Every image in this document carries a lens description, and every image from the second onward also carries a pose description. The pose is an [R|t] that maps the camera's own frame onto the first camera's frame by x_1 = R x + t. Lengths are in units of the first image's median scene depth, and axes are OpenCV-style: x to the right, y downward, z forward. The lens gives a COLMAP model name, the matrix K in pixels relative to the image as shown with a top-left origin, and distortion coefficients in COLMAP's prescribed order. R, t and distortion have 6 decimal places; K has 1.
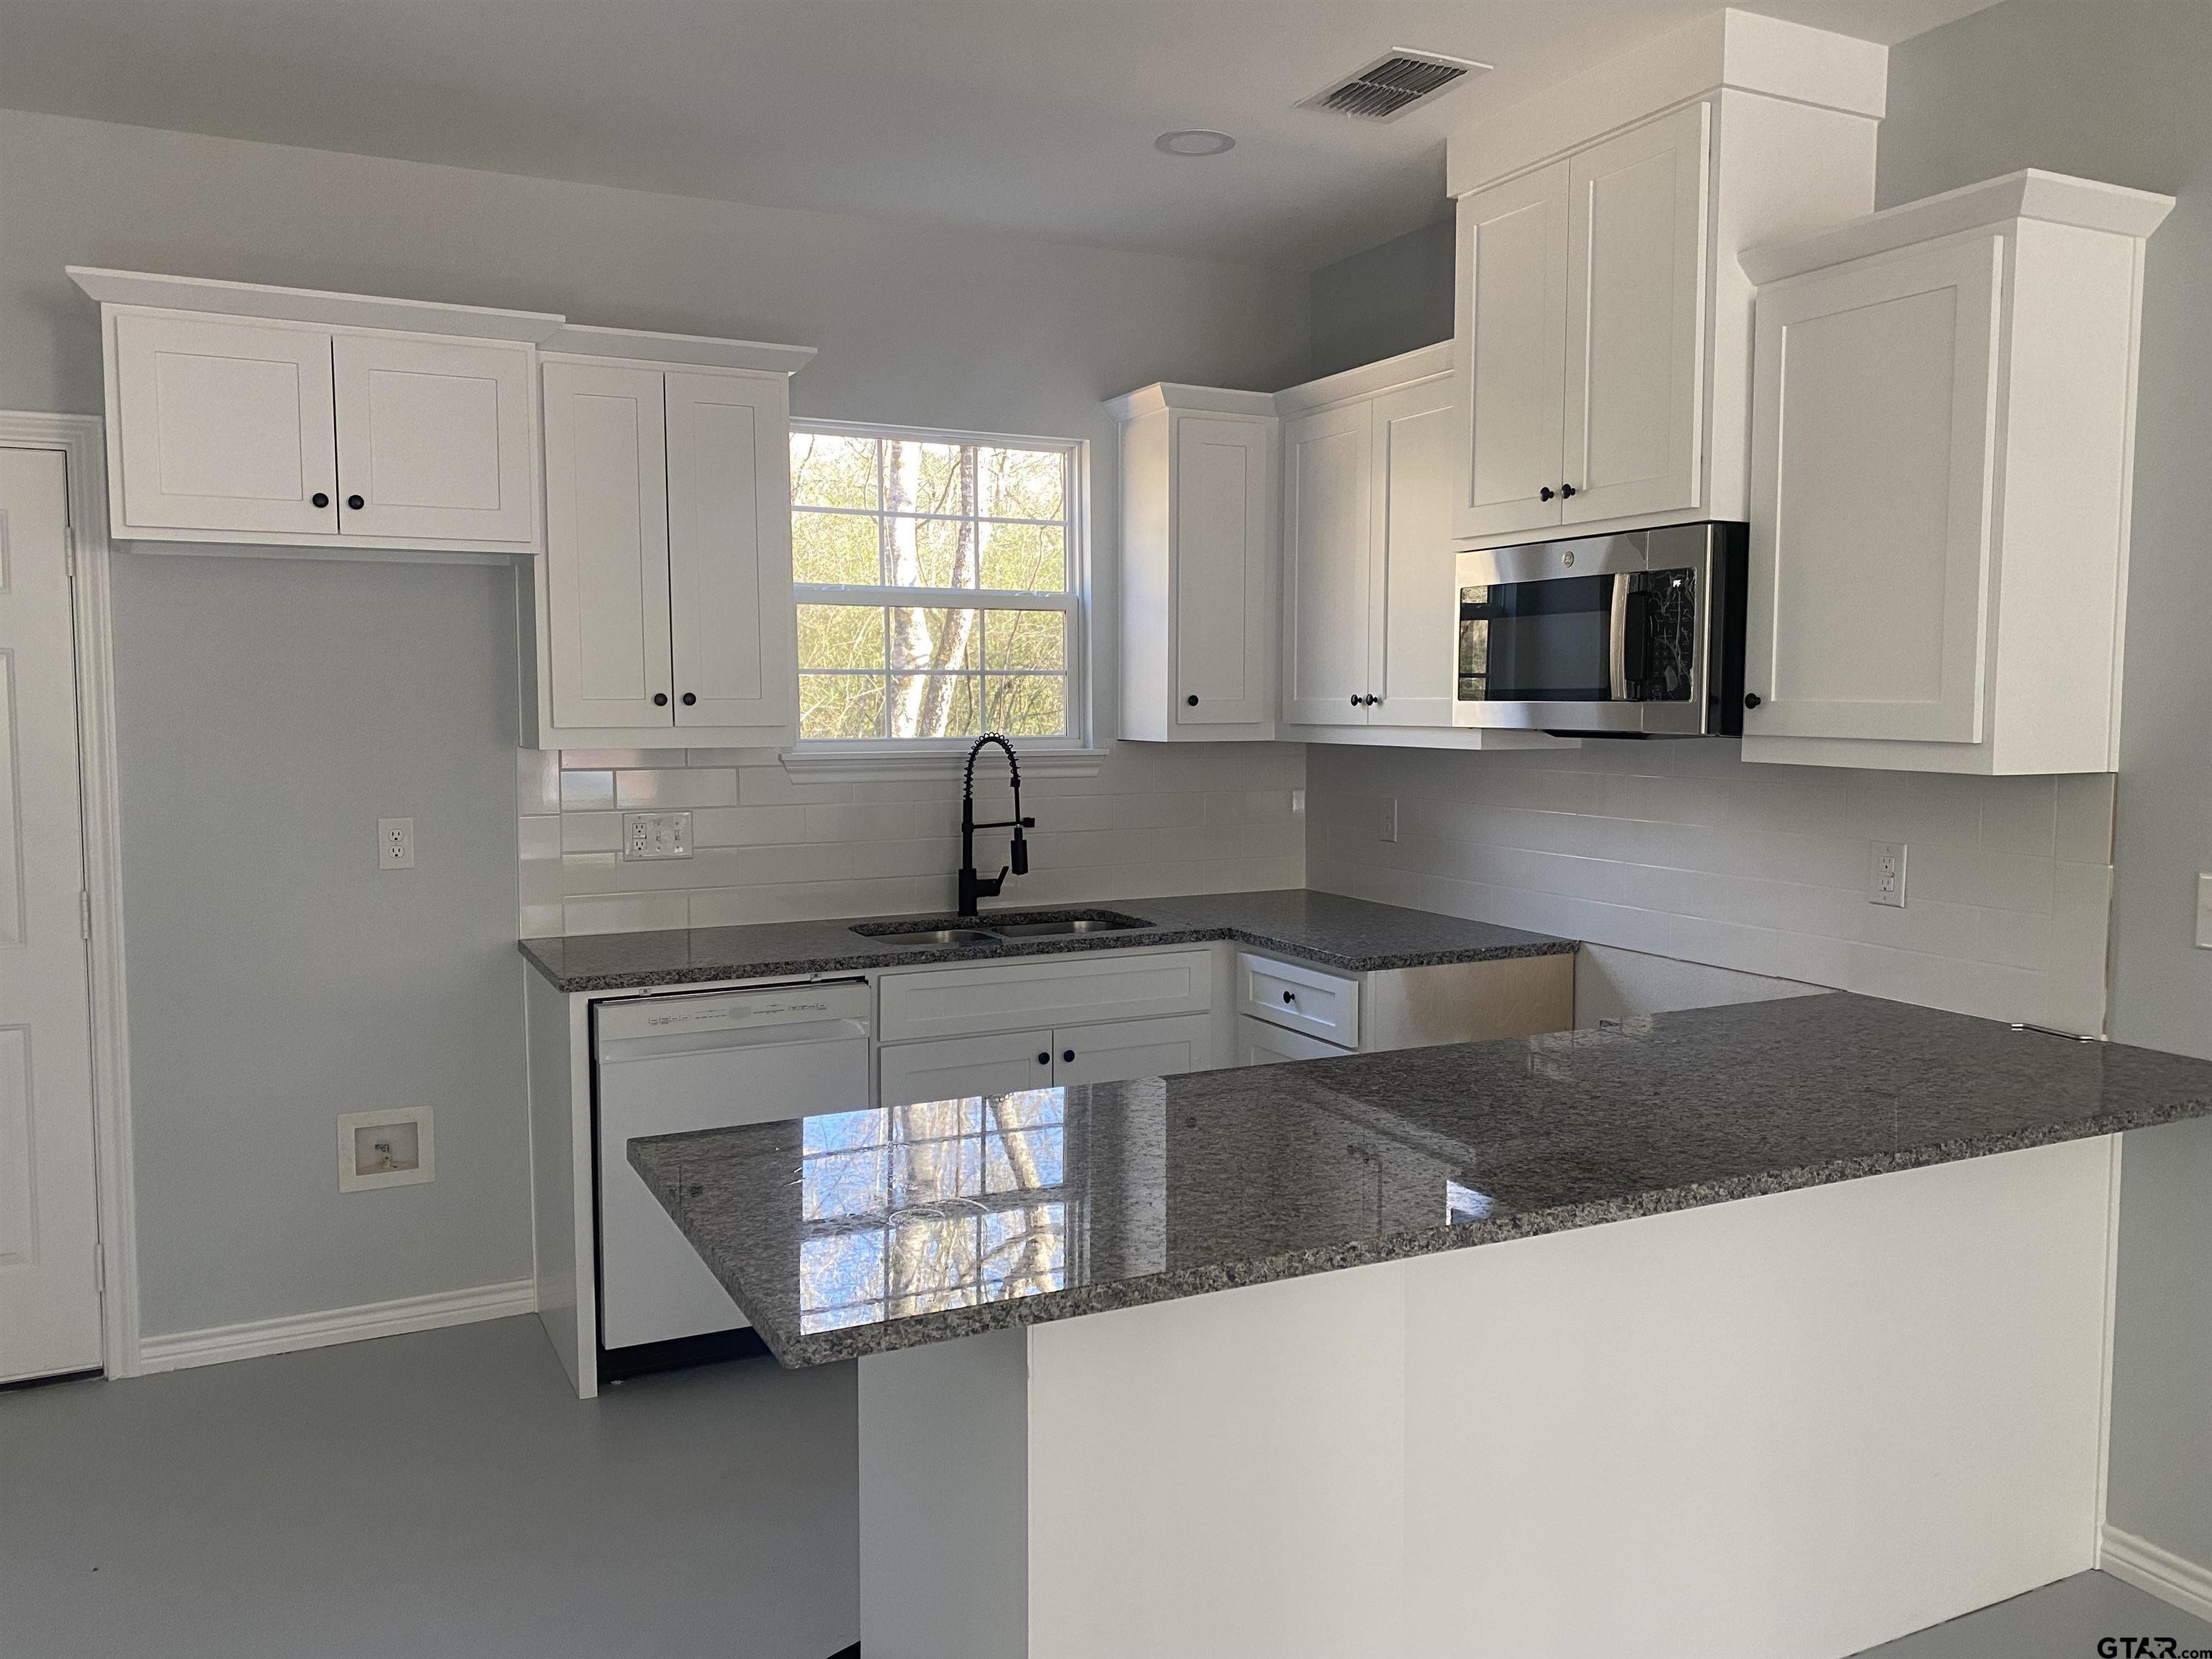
lens RADIAL K [[1690.8, 0, 1106.0], [0, 1690.8, 829.5], [0, 0, 1]] dist [-0.011022, -0.003956]
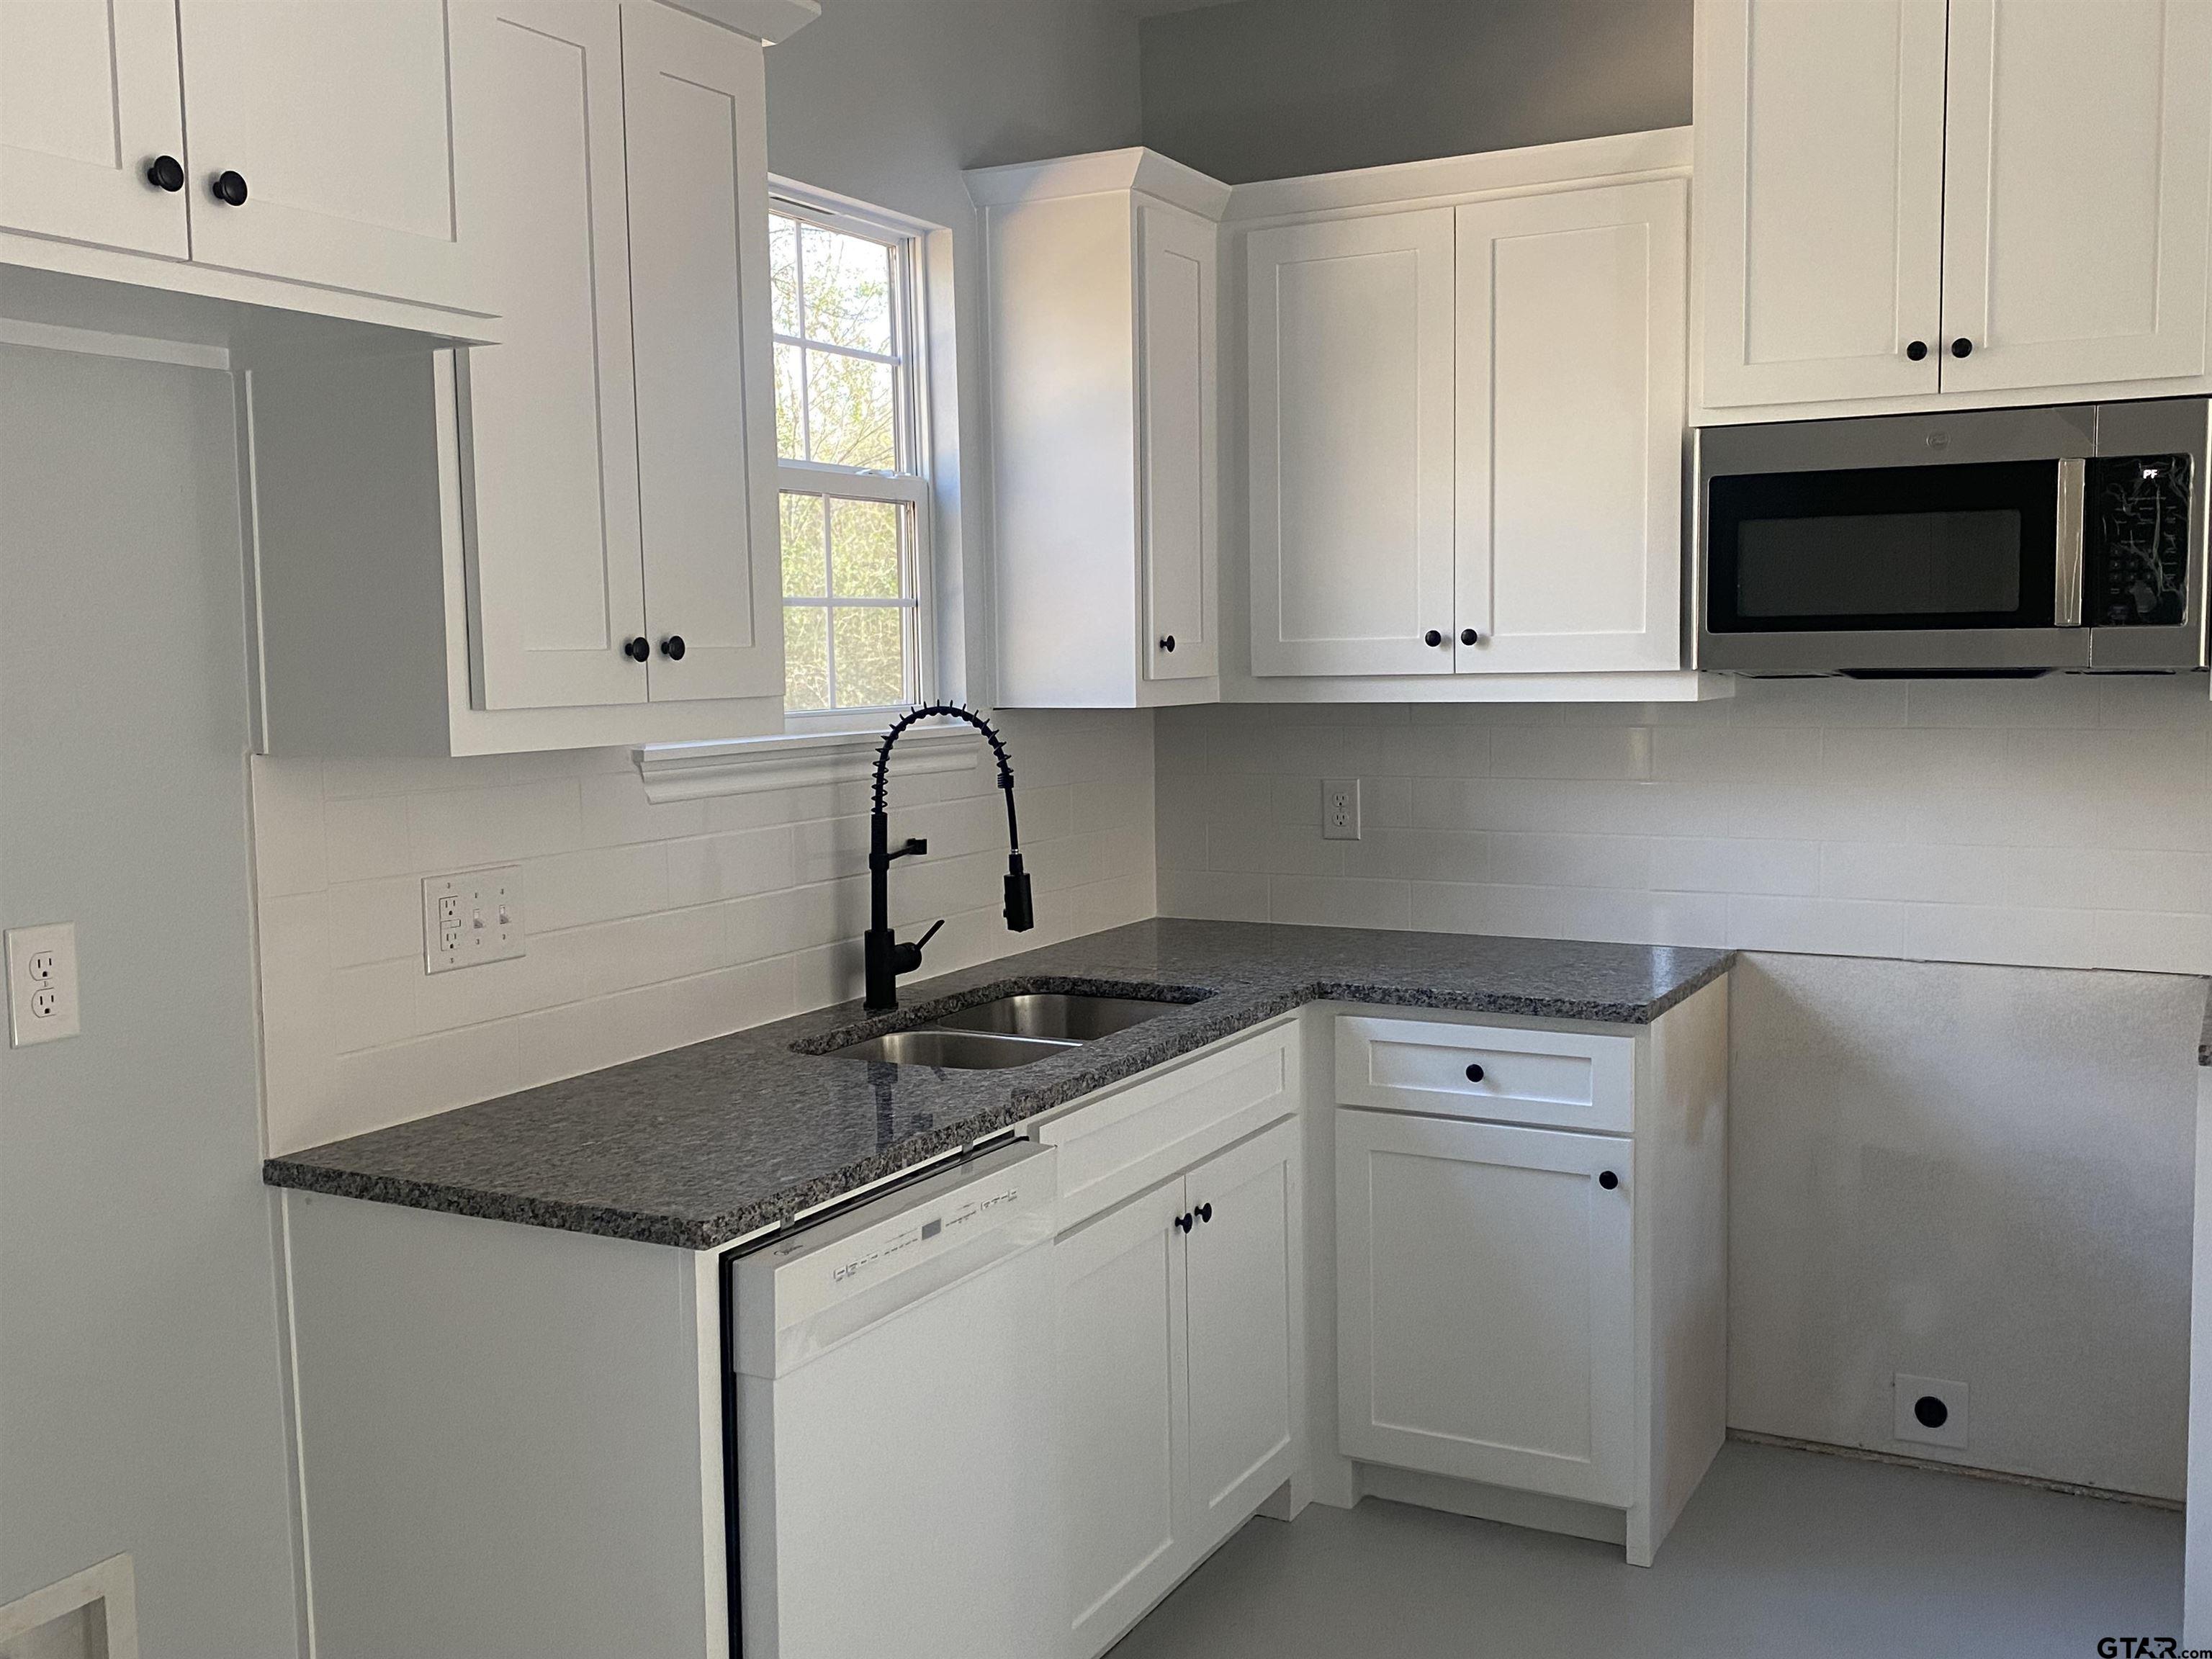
lens RADIAL K [[2150.3, 0, 1106.0], [0, 2150.3, 829.5], [0, 0, 1]] dist [0.000892, 0.001074]
pose [[0.817459, -0.062562, 0.572579, -0.500695], [0.061787, 0.997872, 0.020819, -0.025948], [-0.572663, 0.018359, 0.819585, 0.369418]]
